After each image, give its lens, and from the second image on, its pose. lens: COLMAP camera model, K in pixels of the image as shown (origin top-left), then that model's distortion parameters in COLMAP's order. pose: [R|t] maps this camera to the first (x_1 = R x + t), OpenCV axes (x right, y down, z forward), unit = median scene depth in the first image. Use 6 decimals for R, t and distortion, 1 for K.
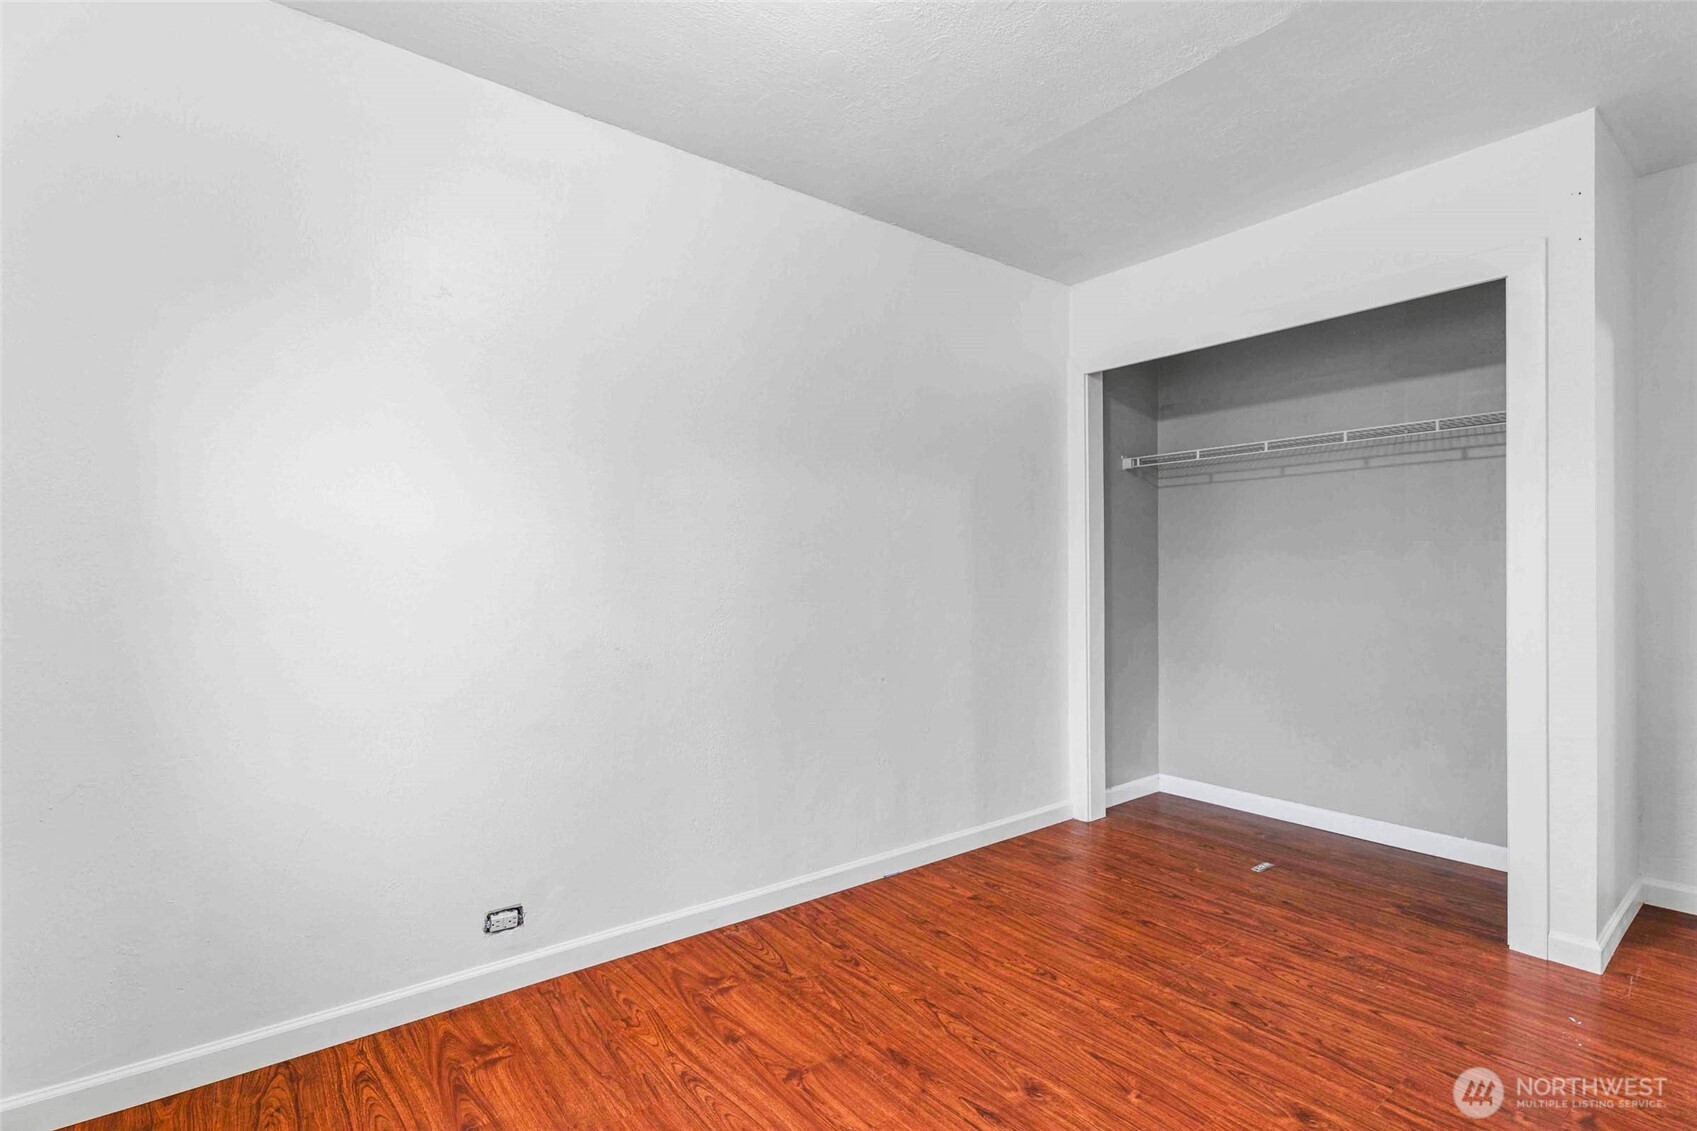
lens RADIAL K [[791.5, 0, 845.1], [0, 791.5, 573.7], [0, 0, 1]] dist [0.005197, 0.000888]
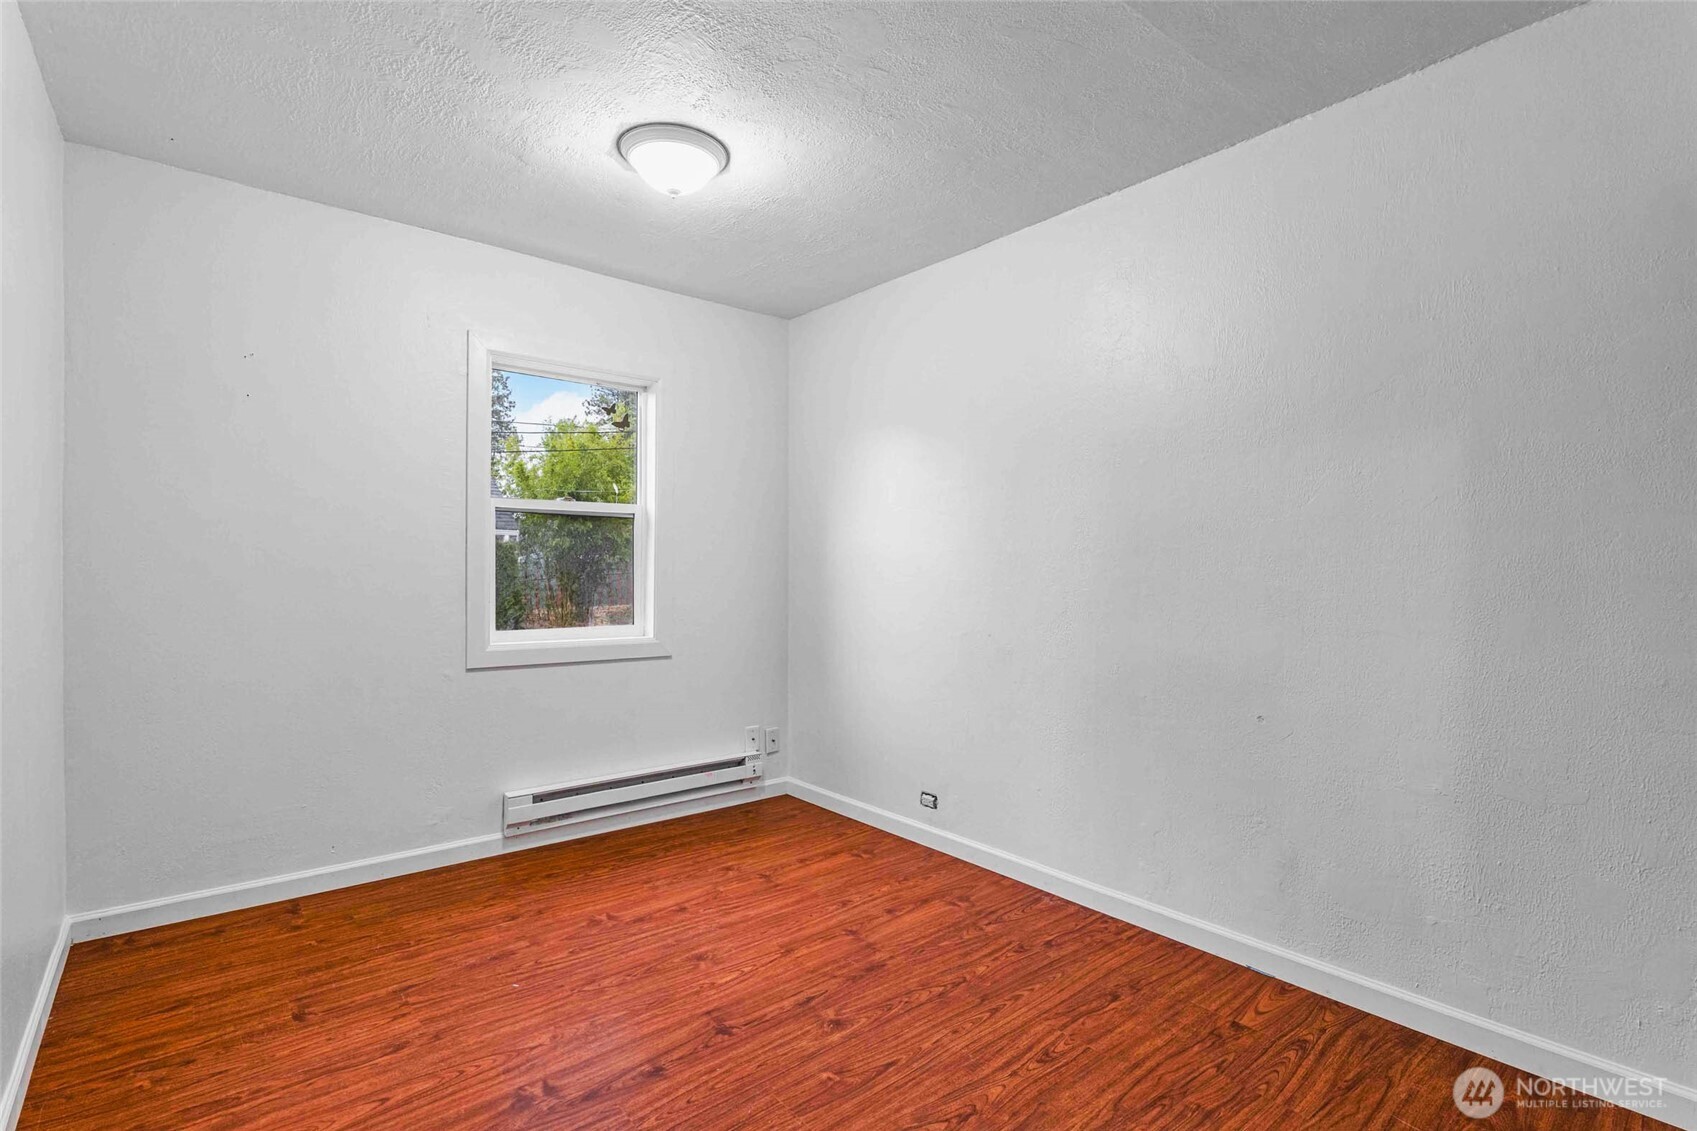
lens RADIAL K [[796.0, 0, 845.5], [0, 796.0, 563.7], [0, 0, 1]] dist [0.005454, 0.000526]
pose [[0.032891, -0.018489, -0.999288, 1.115347], [-0.009895, 0.999774, -0.018823, 0.003988], [0.999410, 0.010507, 0.032700, 0.767326]]
